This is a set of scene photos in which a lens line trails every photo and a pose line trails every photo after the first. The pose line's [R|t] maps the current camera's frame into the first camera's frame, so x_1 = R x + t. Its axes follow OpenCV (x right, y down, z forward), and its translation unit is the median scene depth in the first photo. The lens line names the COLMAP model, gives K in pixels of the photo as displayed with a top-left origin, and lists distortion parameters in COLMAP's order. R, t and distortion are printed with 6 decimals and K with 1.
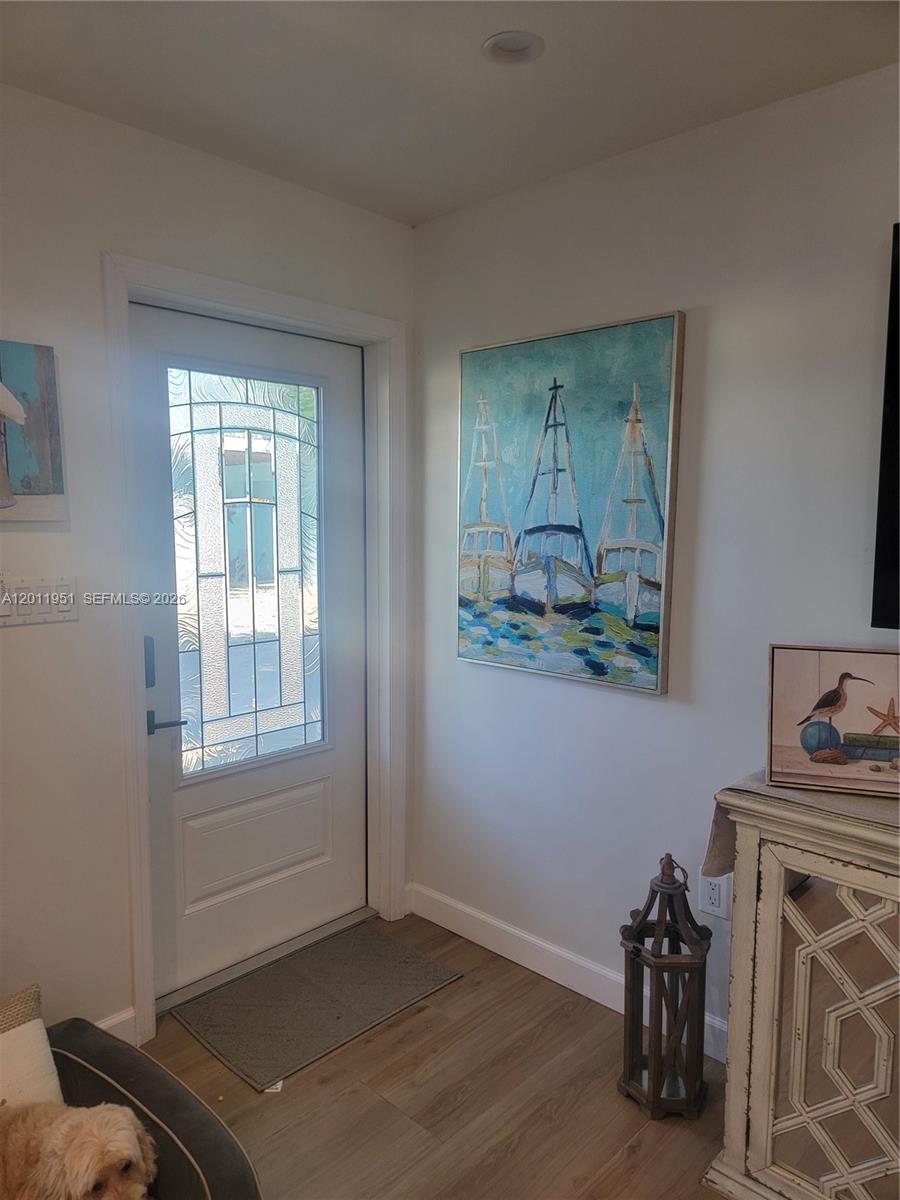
lens RADIAL K [[815.3, 0, 441.6], [0, 815.3, 605.2], [0, 0, 1]] dist [0.056239, -0.035858]
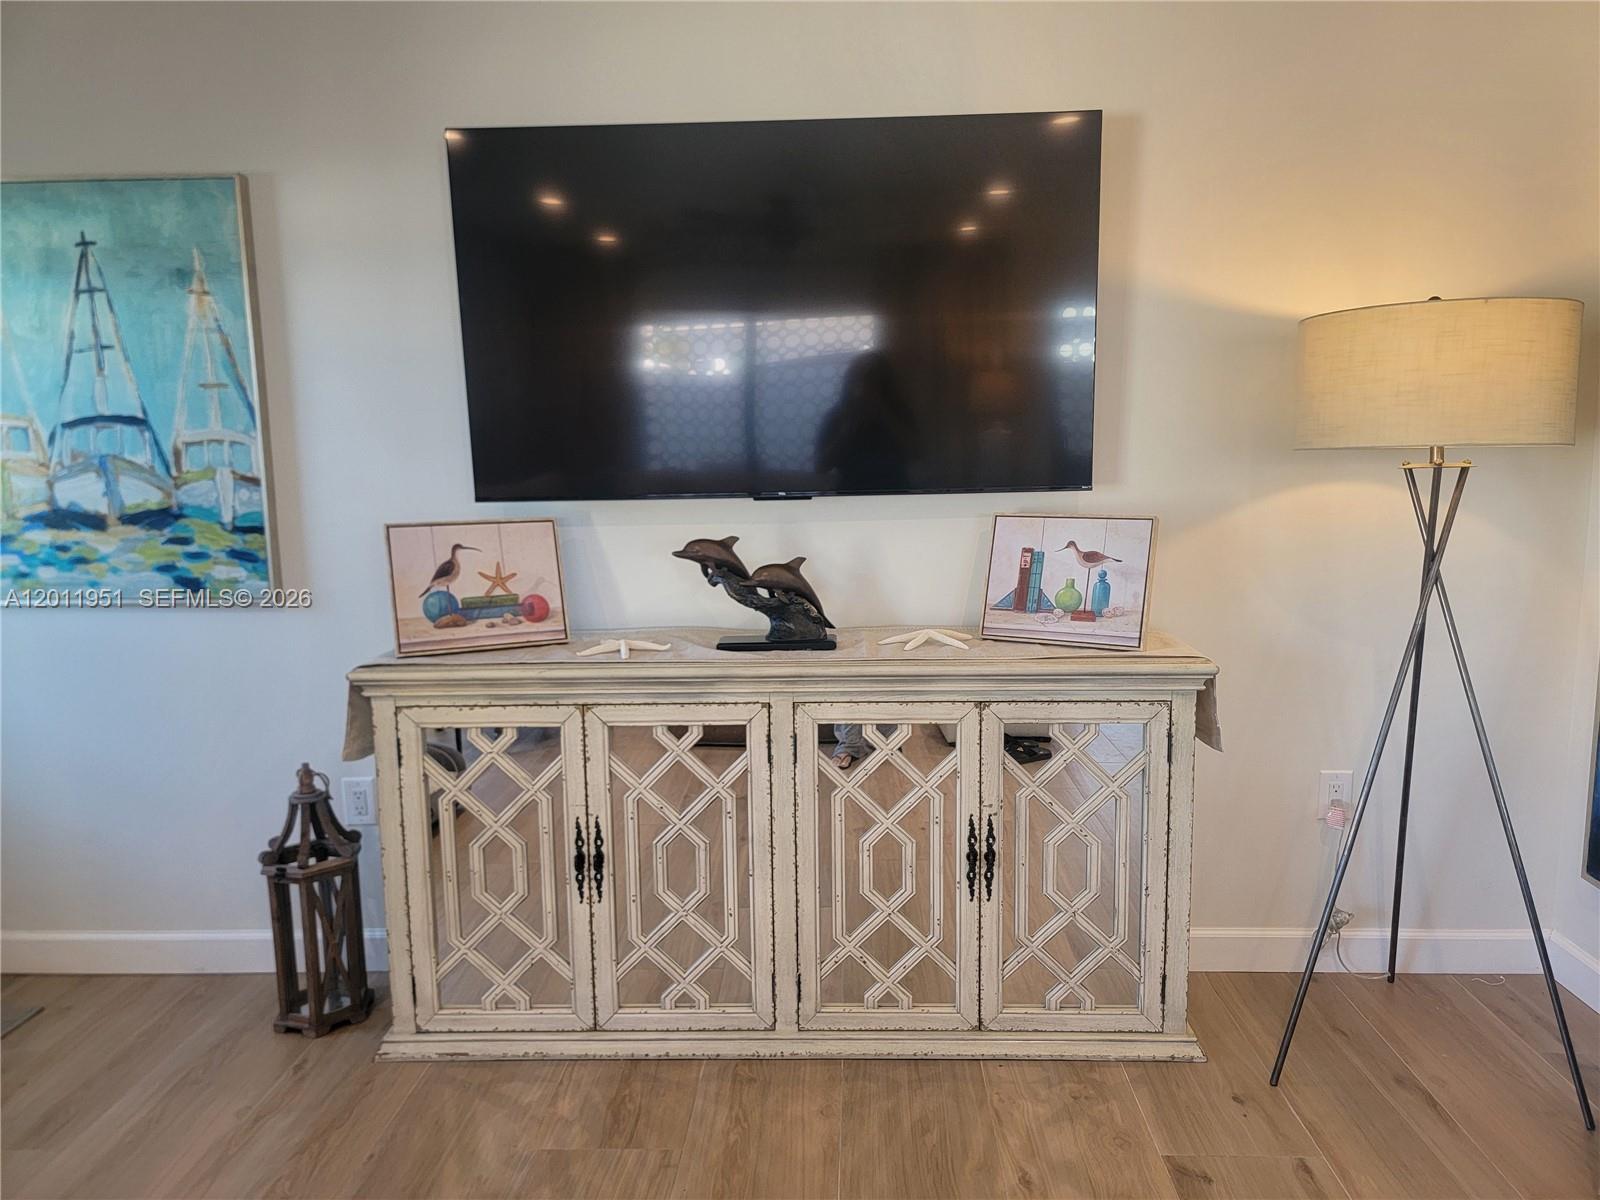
lens RADIAL K [[1087.1, 0, 804.0], [0, 1087.1, 595.8], [0, 0, 1]] dist [0.056239, -0.035858]
pose [[0.742671, -0.115408, 0.659636, -0.101298], [0.094976, 0.993233, 0.066842, 0.078863], [-0.662887, 0.013008, 0.748607, -0.303592]]
